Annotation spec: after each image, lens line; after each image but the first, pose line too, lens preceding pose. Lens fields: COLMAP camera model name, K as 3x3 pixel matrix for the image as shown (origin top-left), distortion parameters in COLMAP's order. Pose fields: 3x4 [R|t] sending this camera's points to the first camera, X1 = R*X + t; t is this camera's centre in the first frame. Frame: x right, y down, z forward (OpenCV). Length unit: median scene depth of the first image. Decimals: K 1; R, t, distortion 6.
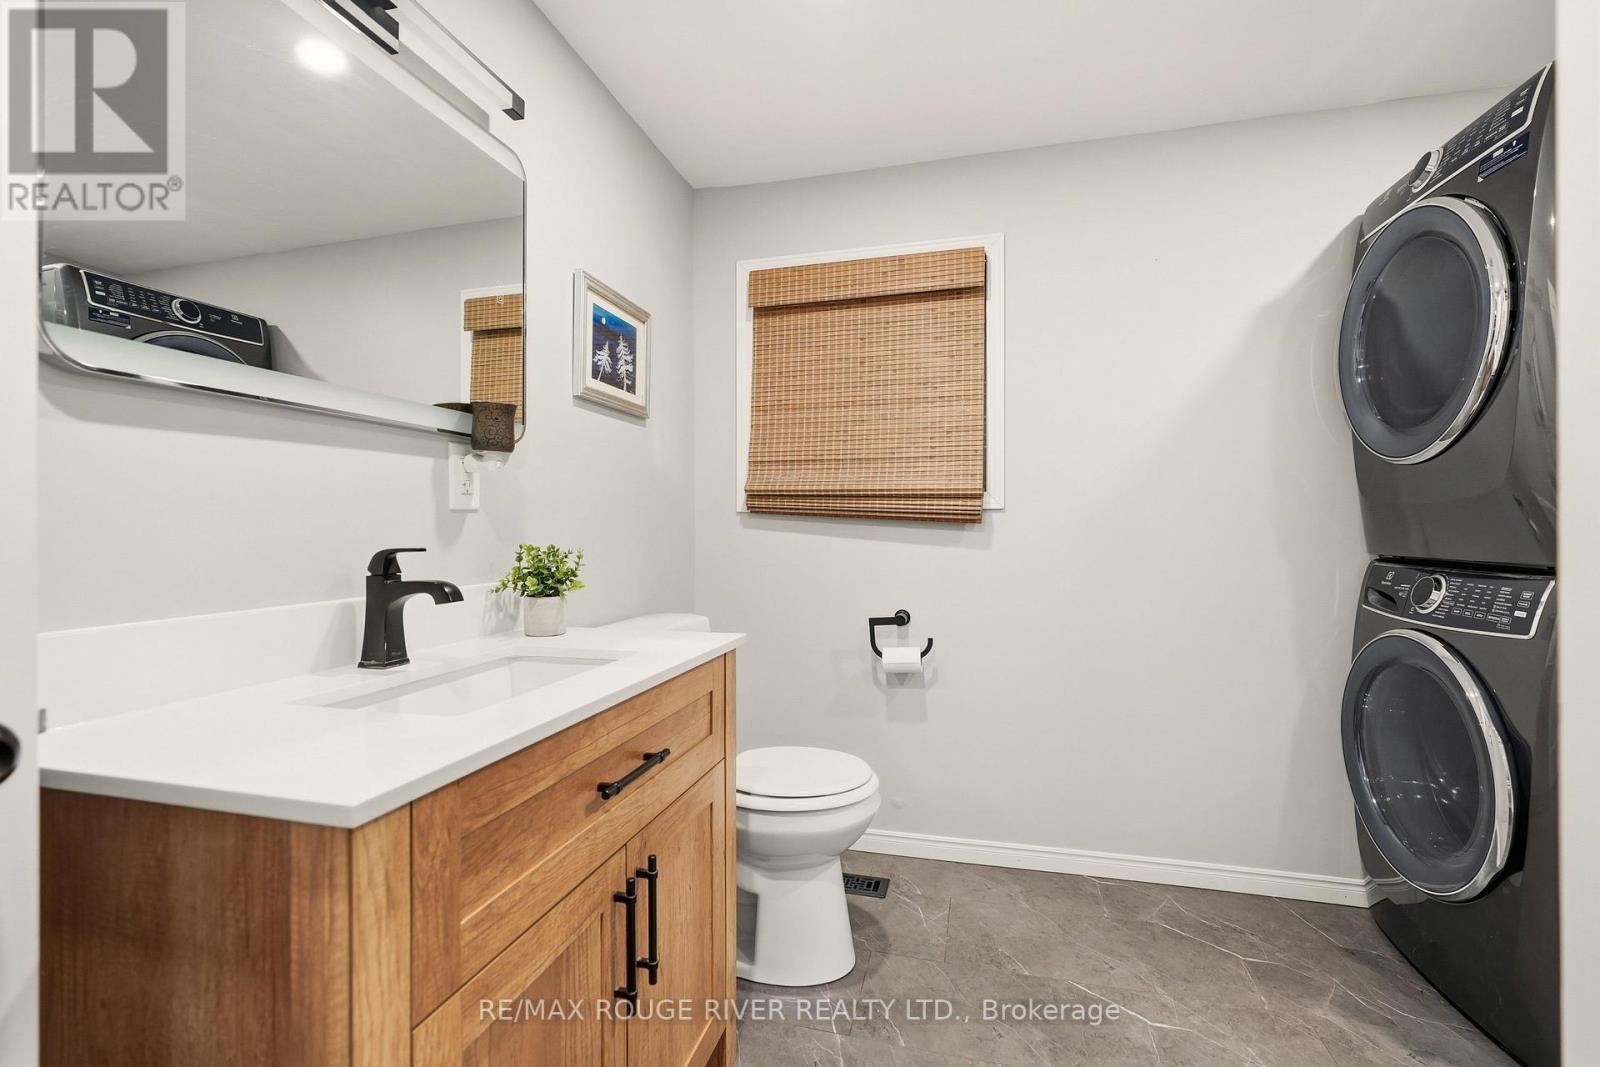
lens RADIAL K [[726.1, 0, 803.5], [0, 726.1, 529.1], [0, 0, 1]] dist [-0.001709, 0.000702]
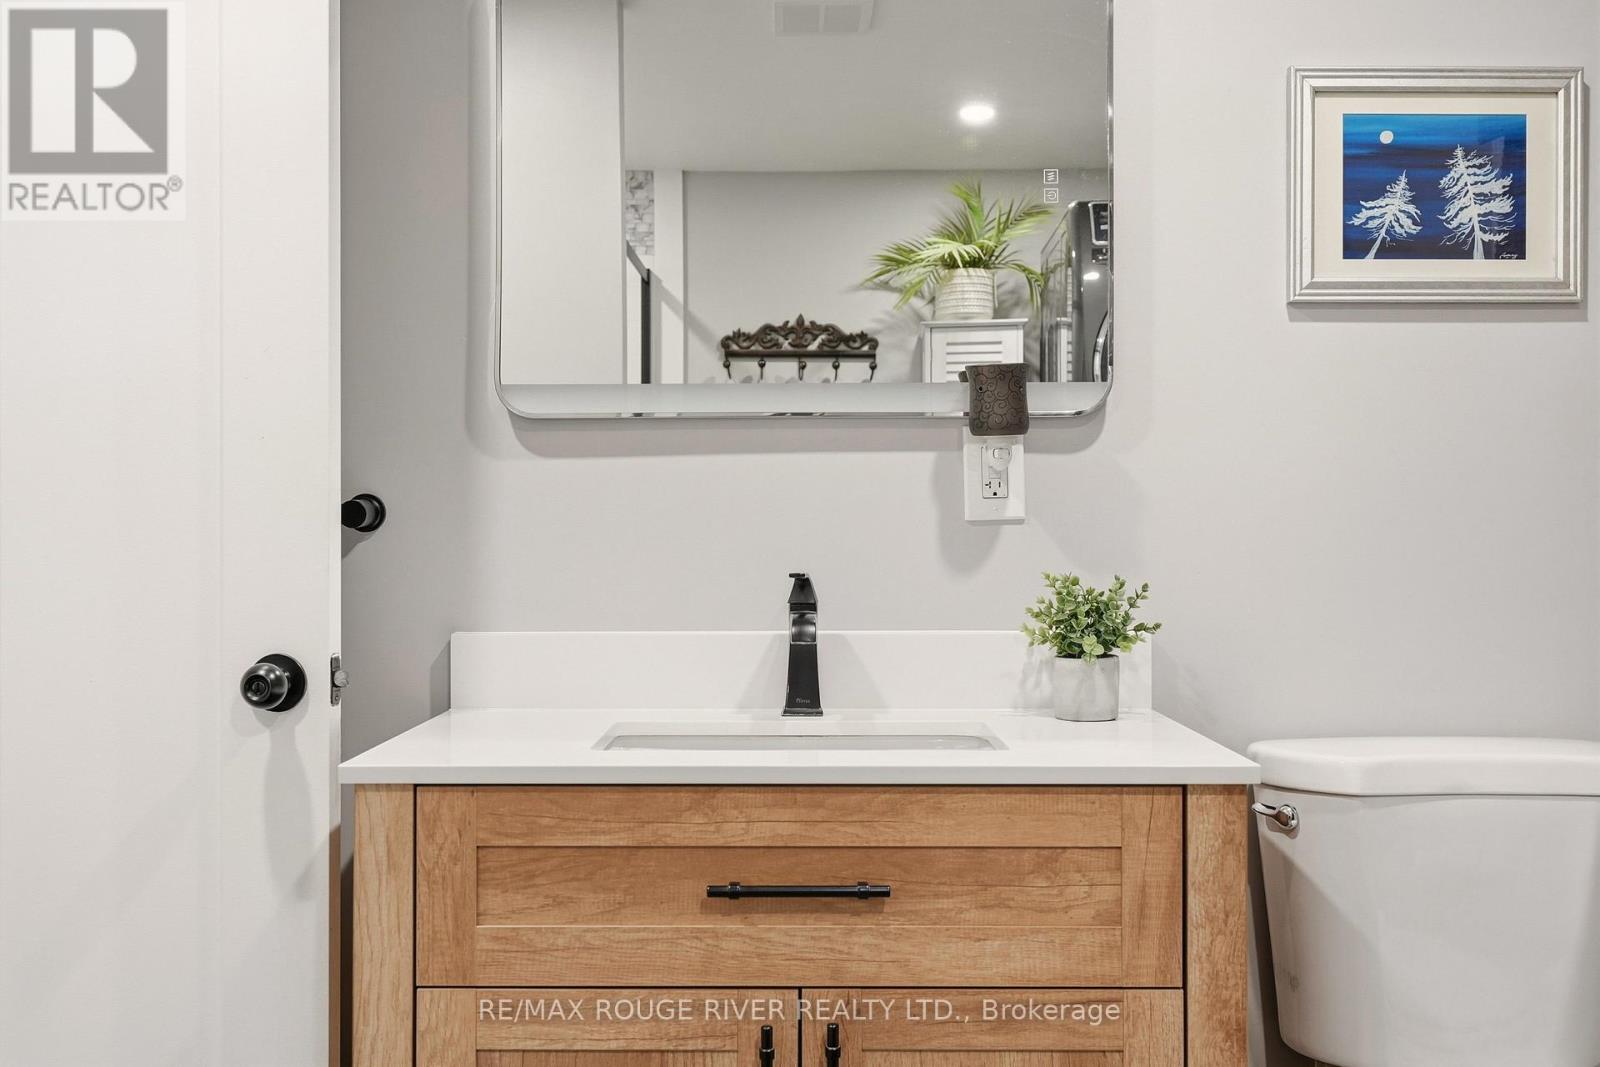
lens RADIAL K [[1649.7, 0, 800.0], [0, 1649.7, 533.5], [0, 0, 1]] dist [0.000986, 0.004518]
pose [[0.238065, 0.005892, -0.971231, 0.984617], [-0.002186, 0.999982, 0.005531, -0.022291], [0.971247, 0.000807, 0.238074, 0.439898]]
